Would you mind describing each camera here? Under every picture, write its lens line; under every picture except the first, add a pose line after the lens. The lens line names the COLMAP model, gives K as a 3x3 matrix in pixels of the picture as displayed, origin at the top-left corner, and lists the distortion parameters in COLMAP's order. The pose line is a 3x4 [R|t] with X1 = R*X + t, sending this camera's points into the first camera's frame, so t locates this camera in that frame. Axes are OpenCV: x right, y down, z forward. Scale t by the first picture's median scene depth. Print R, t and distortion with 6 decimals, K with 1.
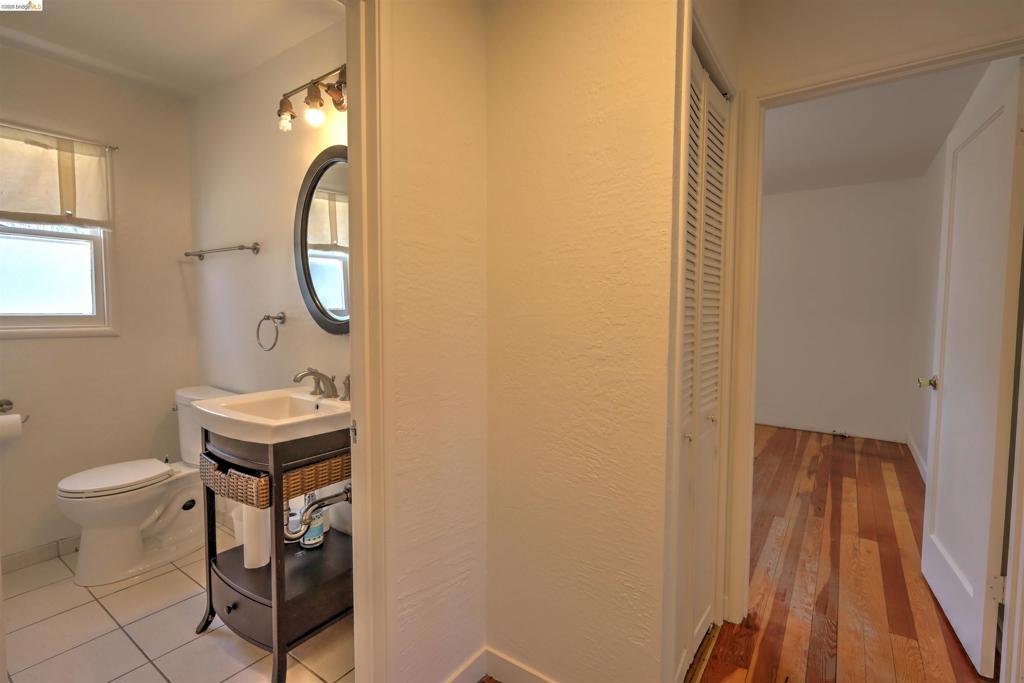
lens RADIAL K [[470.5, 0, 514.7], [0, 470.5, 338.0], [0, 0, 1]] dist [-0.006903, -0.000262]
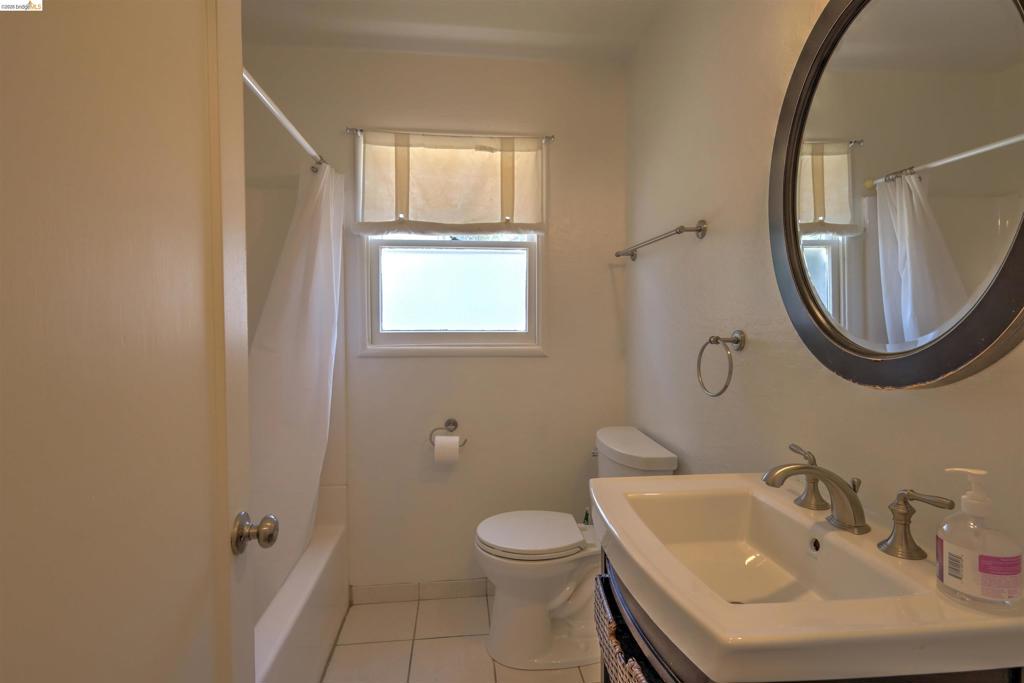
lens RADIAL K [[512.4, 0, 512.1], [0, 512.4, 338.0], [0, 0, 1]] dist [-0.000787, 0.000030]
pose [[0.654192, 0.017062, -0.756136, -0.199279], [-0.042827, 0.998977, -0.014512, -0.024475], [0.755115, 0.041877, 0.654254, 0.371726]]
